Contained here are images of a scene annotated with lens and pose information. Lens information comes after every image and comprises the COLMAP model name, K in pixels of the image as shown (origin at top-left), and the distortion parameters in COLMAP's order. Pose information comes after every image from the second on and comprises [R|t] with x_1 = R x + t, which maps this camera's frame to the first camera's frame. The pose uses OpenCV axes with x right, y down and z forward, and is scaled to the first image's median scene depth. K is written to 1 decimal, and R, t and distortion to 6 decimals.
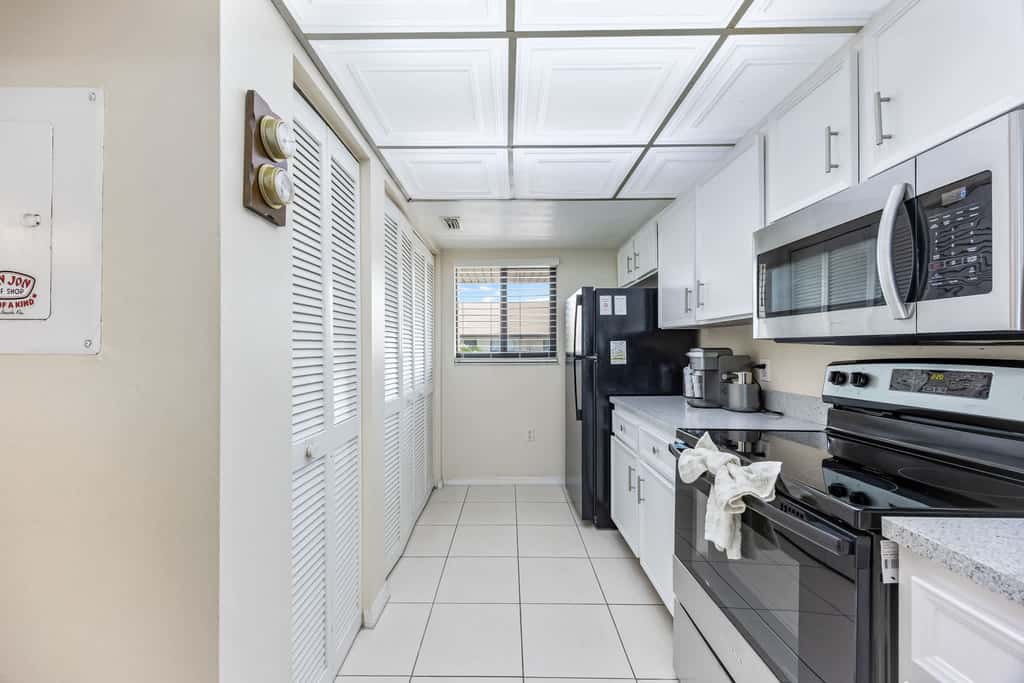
lens RADIAL K [[390.6, 0, 505.7], [0, 390.6, 345.7], [0, 0, 1]] dist [-0.000073, -0.000119]
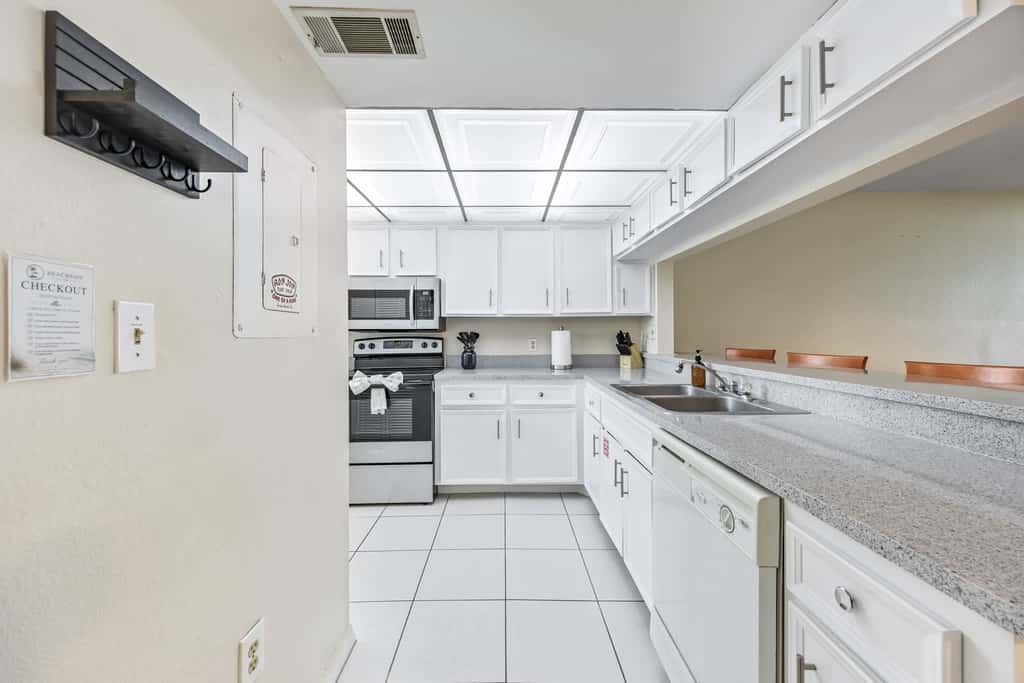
lens RADIAL K [[391.5, 0, 512.0], [0, 391.5, 330.4], [0, 0, 1]] dist [0.000221, -0.000058]
pose [[-0.028638, 0.006839, 0.999566, -1.436297], [0.000872, 0.999976, -0.006816, 0.004079], [-0.999589, 0.000677, -0.028644, 0.143570]]
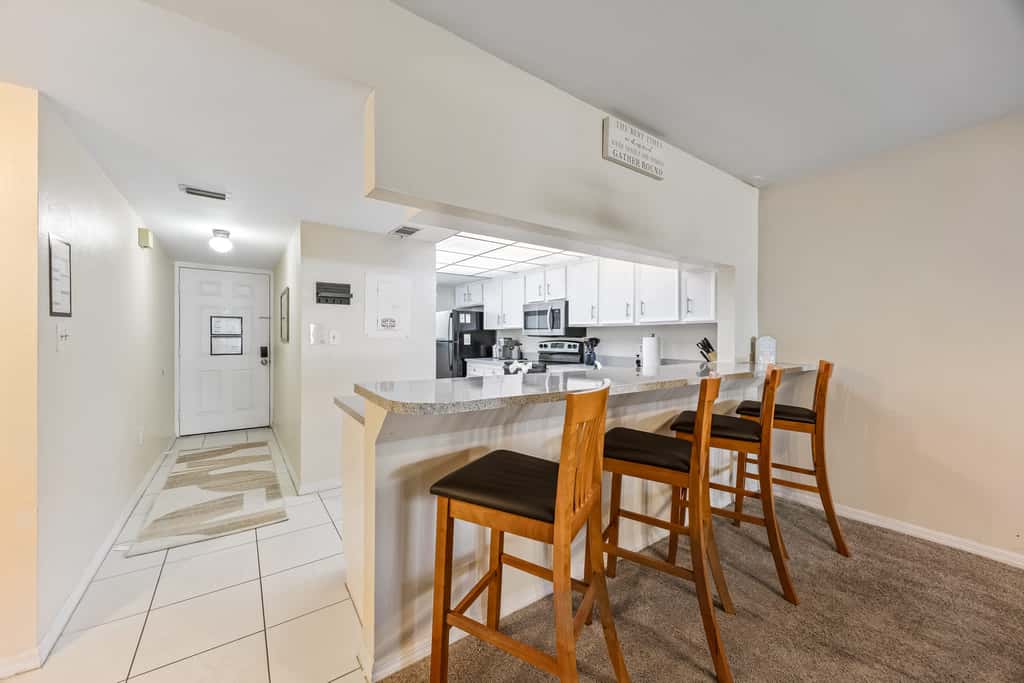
lens RADIAL K [[391.5, 0, 512.0], [0, 391.5, 330.4], [0, 0, 1]] dist [0.000221, -0.000058]
pose [[0.812312, 0.015095, 0.583027, -1.438872], [-0.008778, 0.999868, -0.013657, -0.011106], [-0.583157, 0.005975, 0.812338, -1.735108]]
